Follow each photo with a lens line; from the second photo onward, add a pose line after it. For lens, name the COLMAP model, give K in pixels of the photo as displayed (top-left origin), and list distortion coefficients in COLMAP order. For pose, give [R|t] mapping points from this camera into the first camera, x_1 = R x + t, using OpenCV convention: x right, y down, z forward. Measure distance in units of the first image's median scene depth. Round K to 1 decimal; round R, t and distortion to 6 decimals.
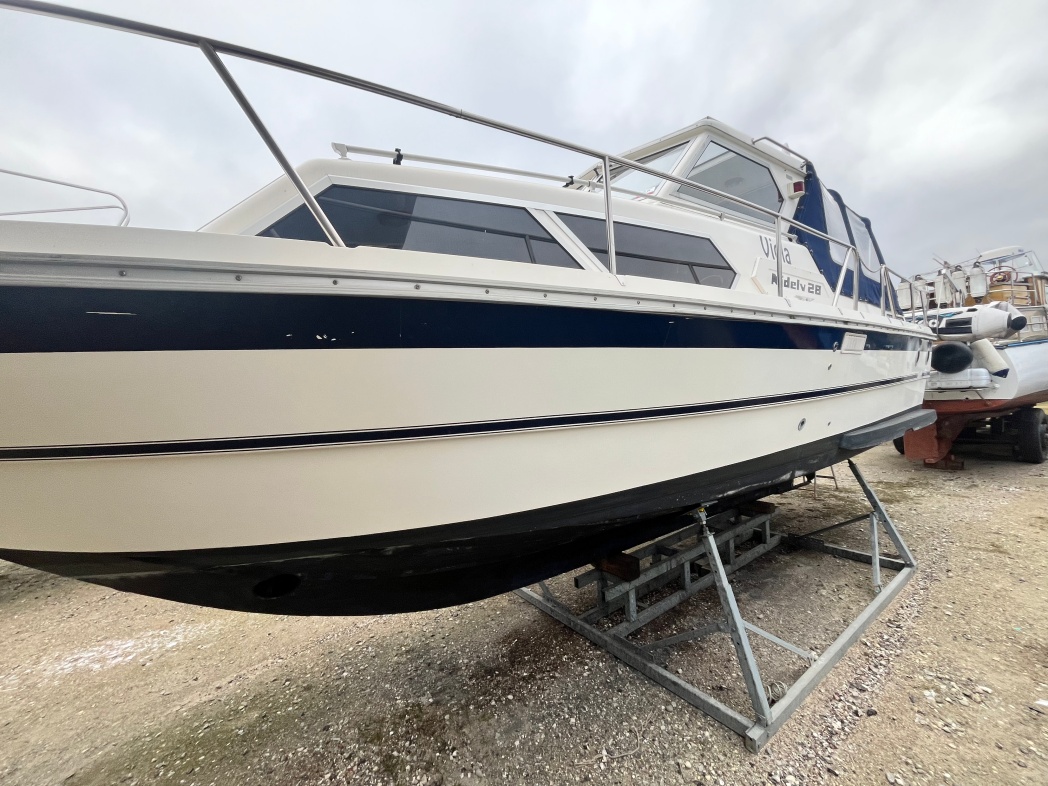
lens RADIAL K [[421.8, 0, 523.6], [0, 421.8, 391.9], [0, 0, 1]] dist [-0.002911, 0.000040]
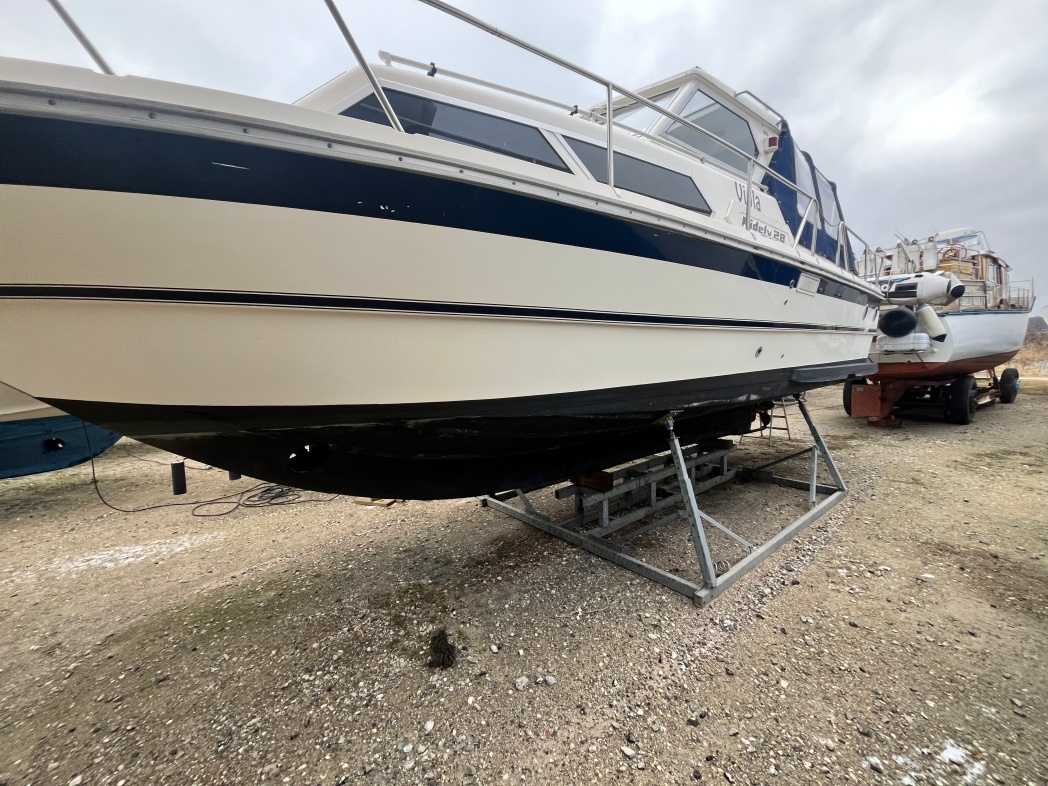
lens RADIAL K [[421.8, 0, 523.1], [0, 421.8, 391.7], [0, 0, 1]] dist [-0.002911, 0.000040]
pose [[0.997797, 0.030113, 0.059111, -0.050212], [-0.034355, 0.996805, 0.072109, 0.124158], [-0.056751, -0.073981, 0.995644, -0.123089]]
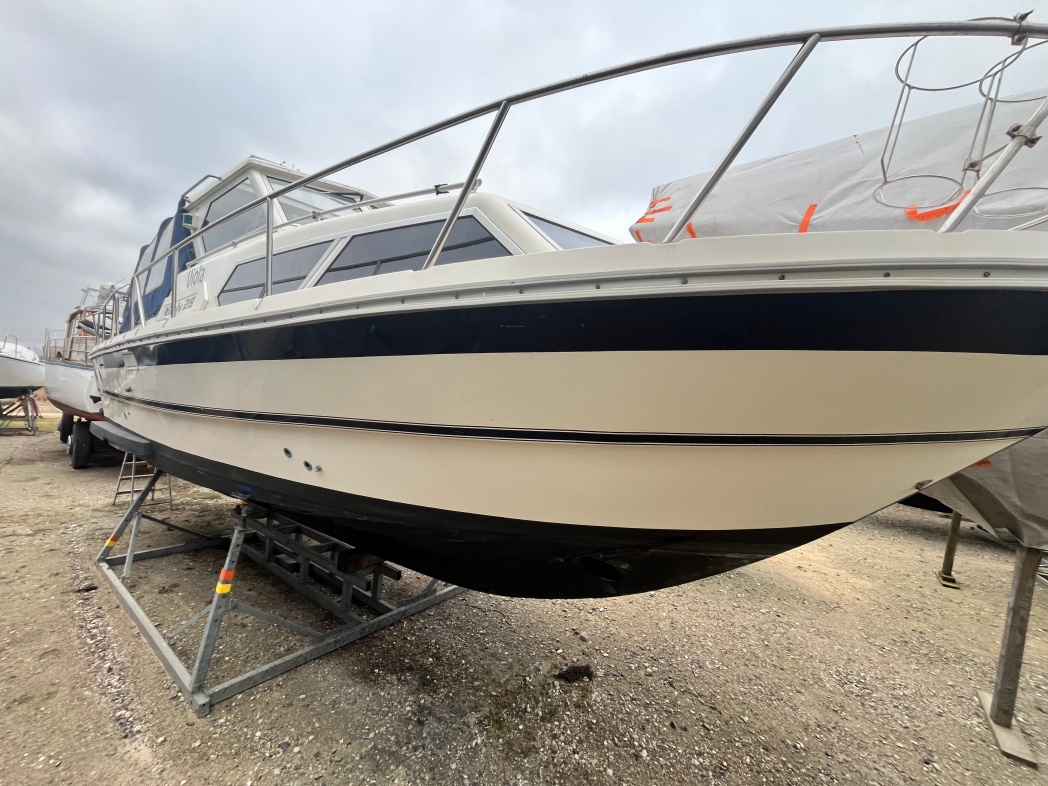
lens RADIAL K [[421.8, 0, 526.2], [0, 421.8, 393.5], [0, 0, 1]] dist [-0.002911, 0.000040]
pose [[-0.323004, 0.074457, 0.943464, -1.214223], [-0.035993, 0.995213, -0.090864, 0.095153], [-0.945713, -0.063308, -0.318777, 1.239493]]
